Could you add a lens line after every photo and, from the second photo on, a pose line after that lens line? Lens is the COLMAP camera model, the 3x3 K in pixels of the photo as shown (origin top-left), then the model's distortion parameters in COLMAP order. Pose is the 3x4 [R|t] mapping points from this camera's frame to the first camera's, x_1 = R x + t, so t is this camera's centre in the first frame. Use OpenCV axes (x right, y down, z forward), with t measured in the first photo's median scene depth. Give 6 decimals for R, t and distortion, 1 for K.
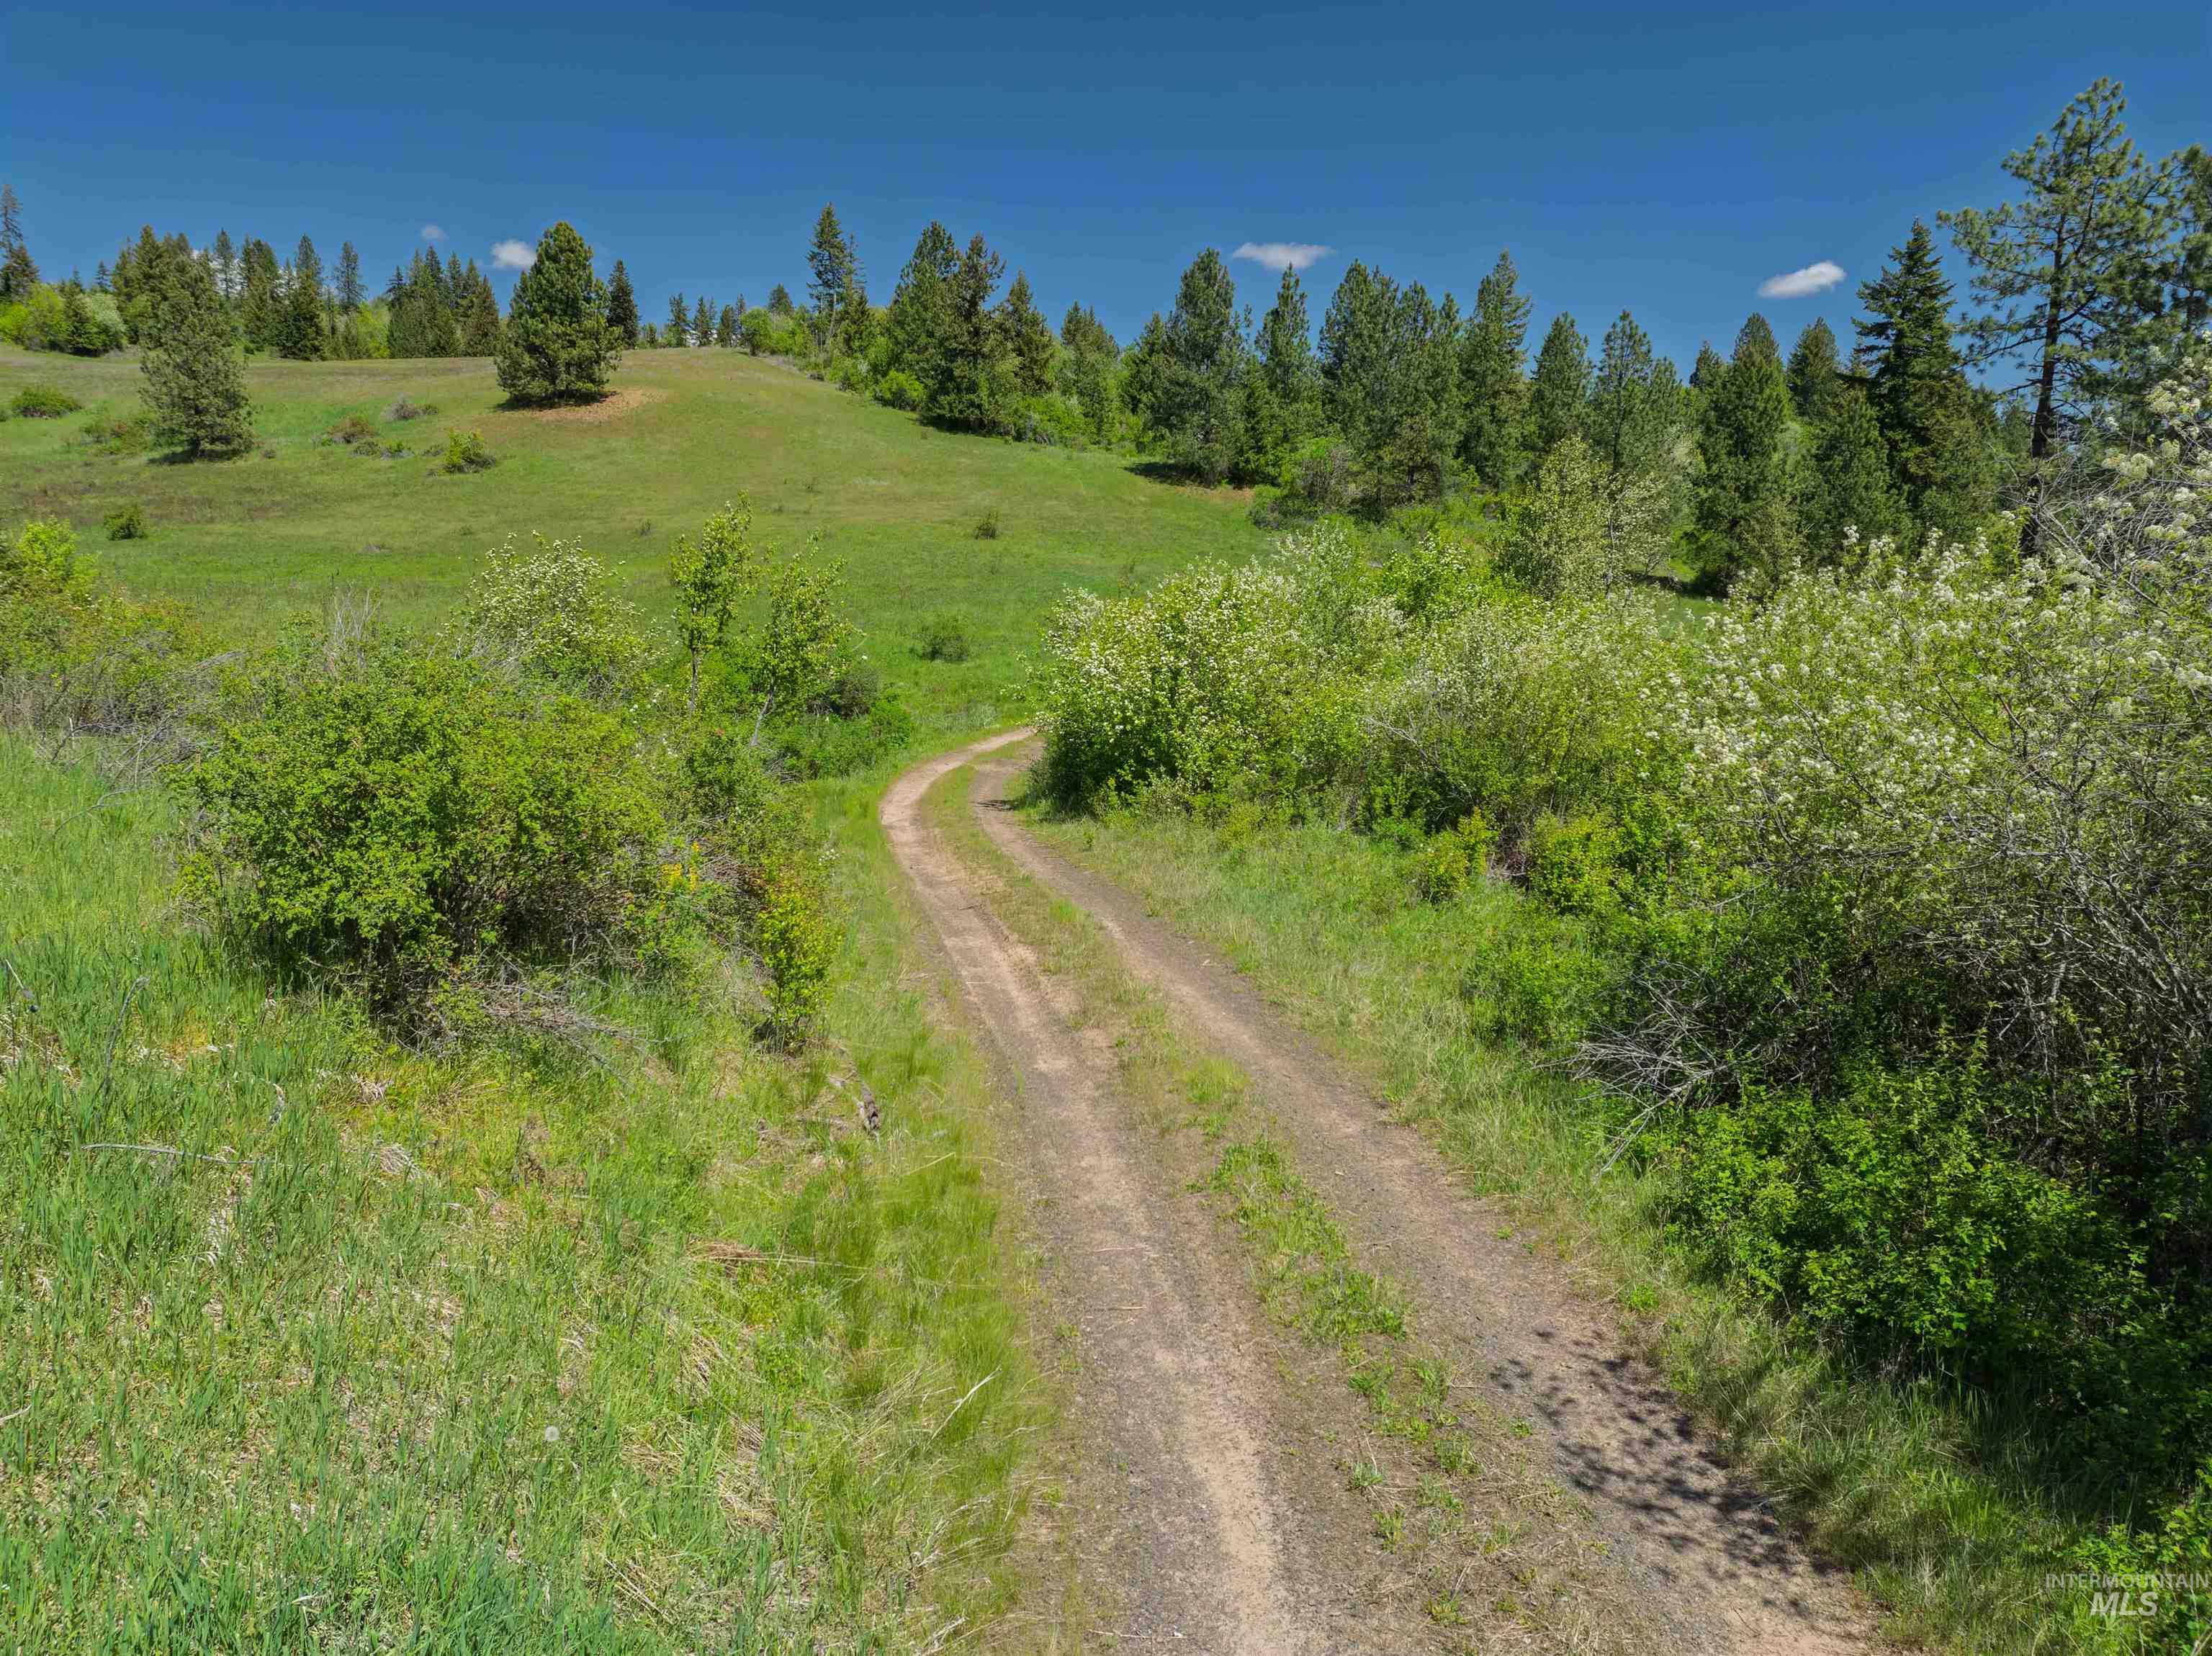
lens RADIAL K [[1551.8, 0, 1106.0], [0, 1551.8, 828.0], [0, 0, 1]] dist [-0.035670, -0.003349]
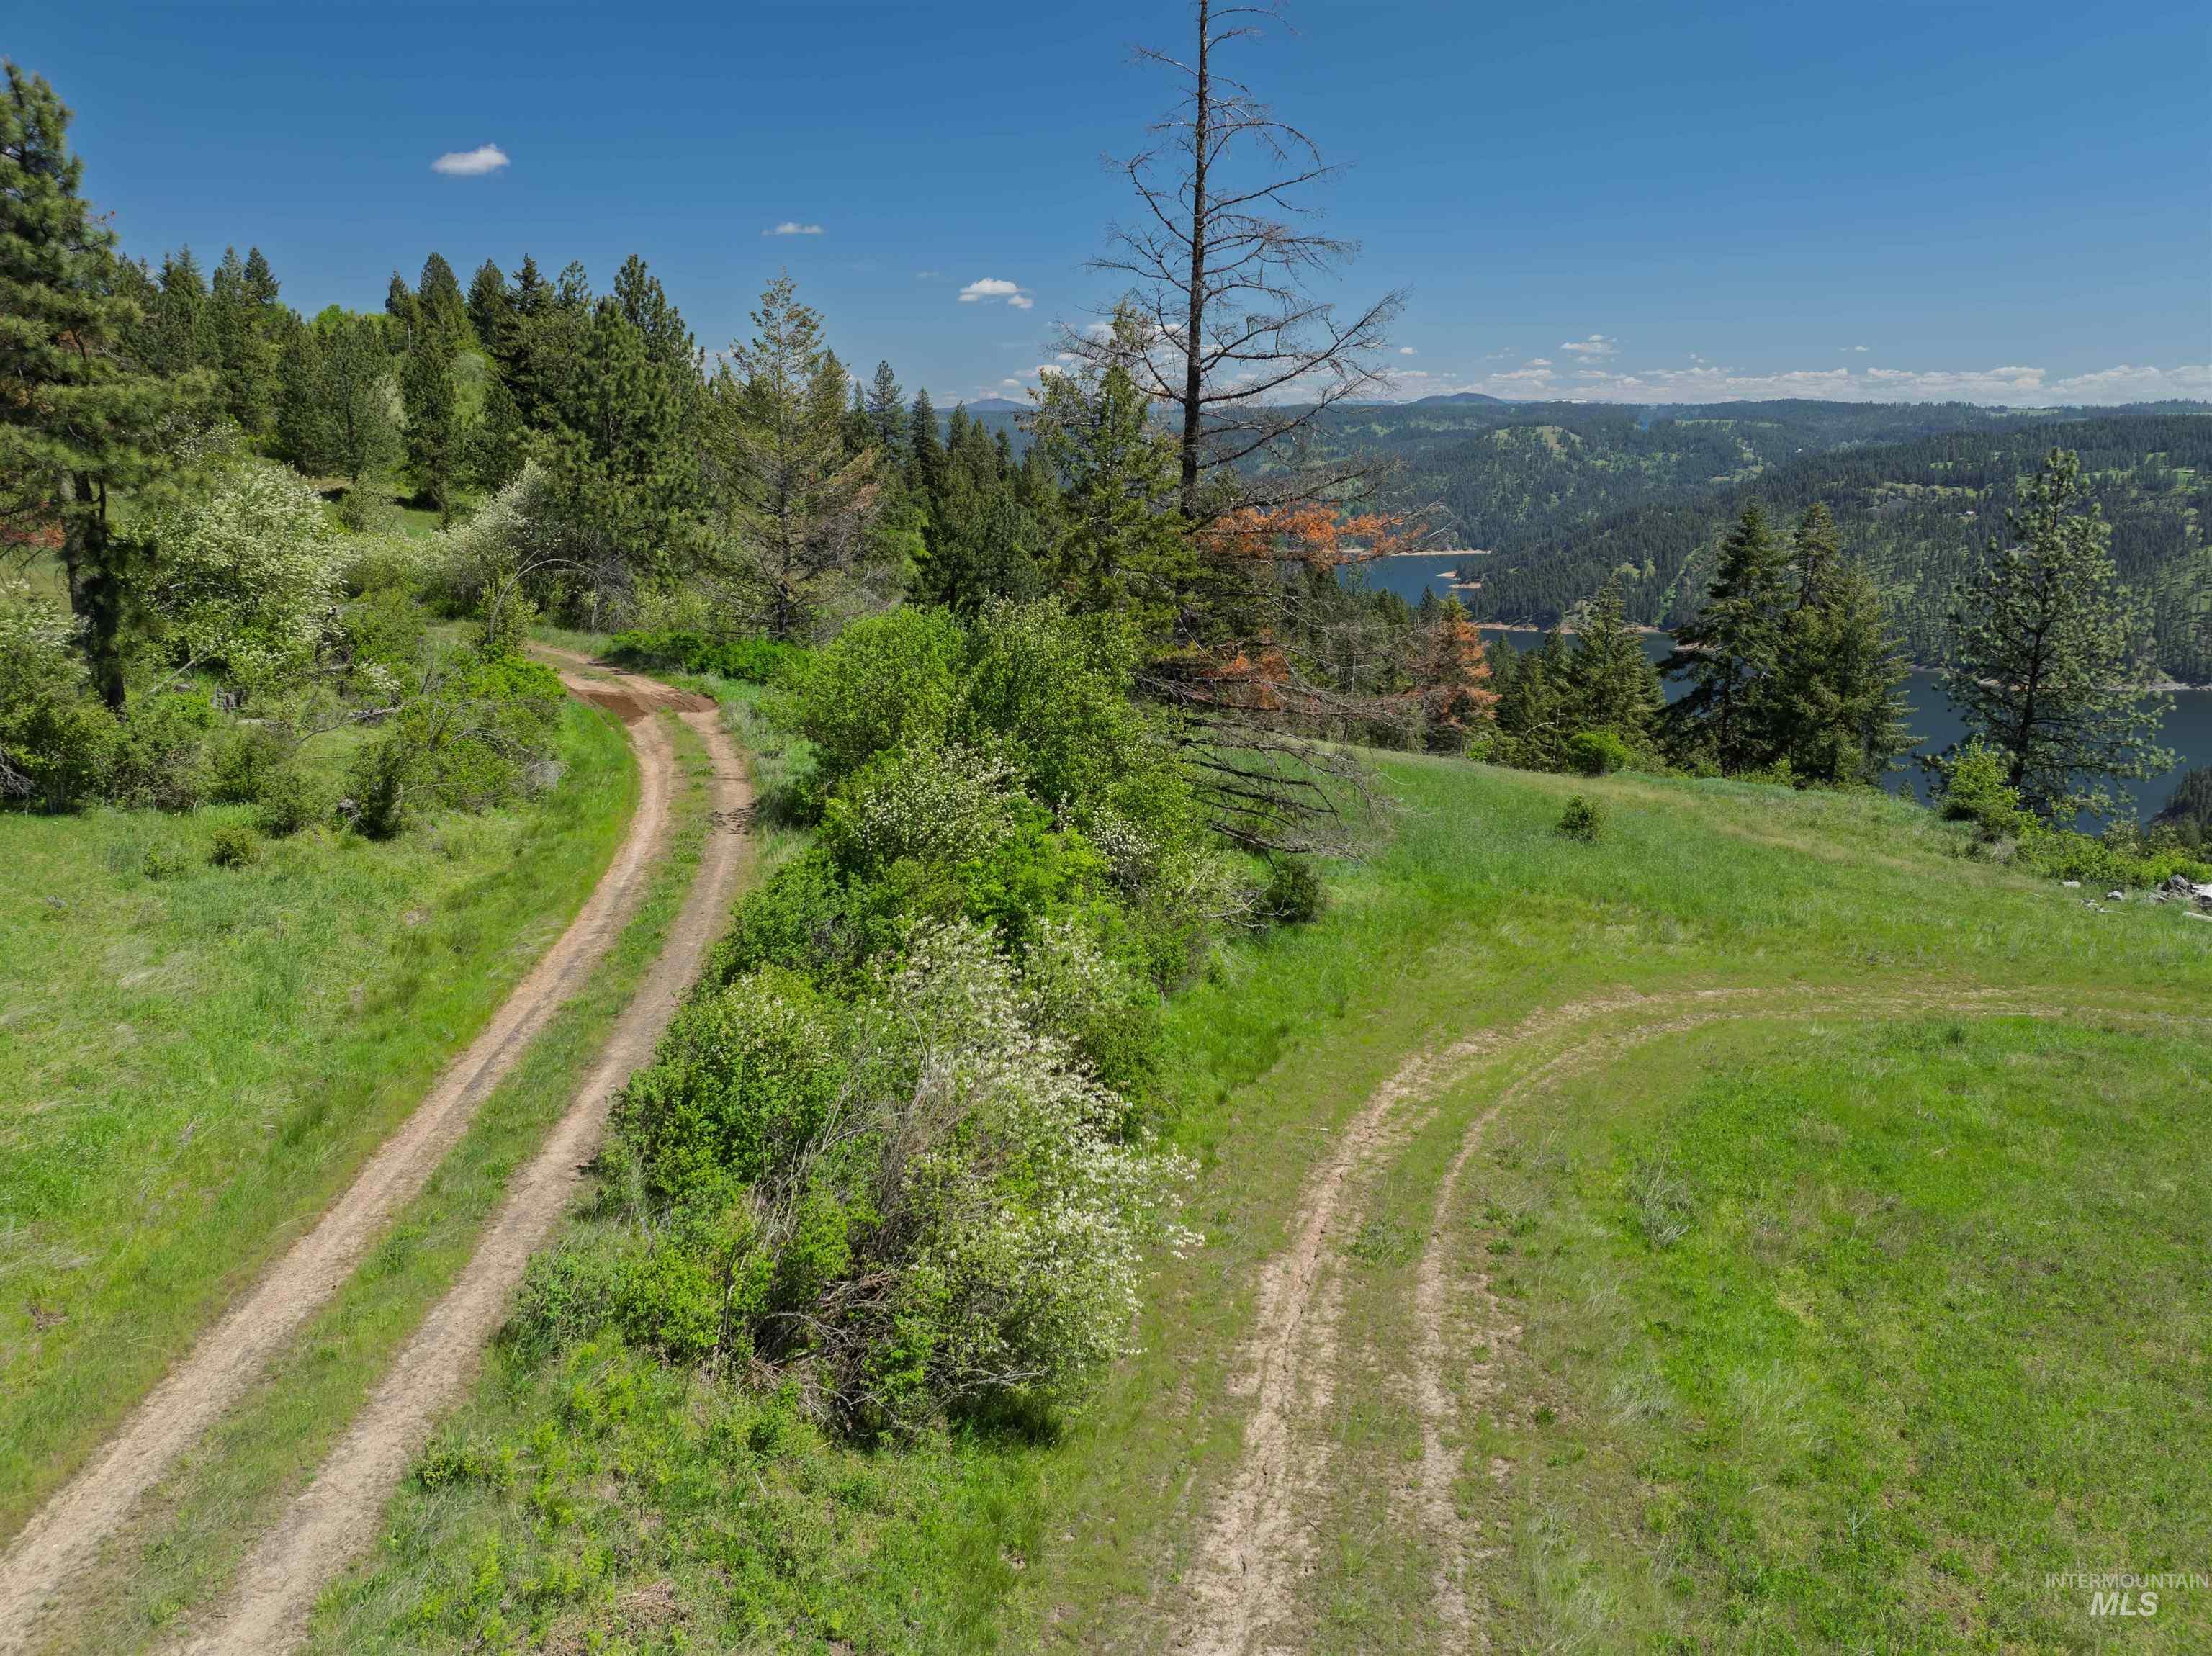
lens RADIAL K [[1551.8, 0, 1106.0], [0, 1551.8, 828.0], [0, 0, 1]] dist [-0.035670, -0.003349]
pose [[0.717512, -0.165423, 0.676618, -0.195962], [0.115271, 0.986196, 0.118872, 0.057469], [-0.686942, -0.007297, 0.726676, -0.537121]]
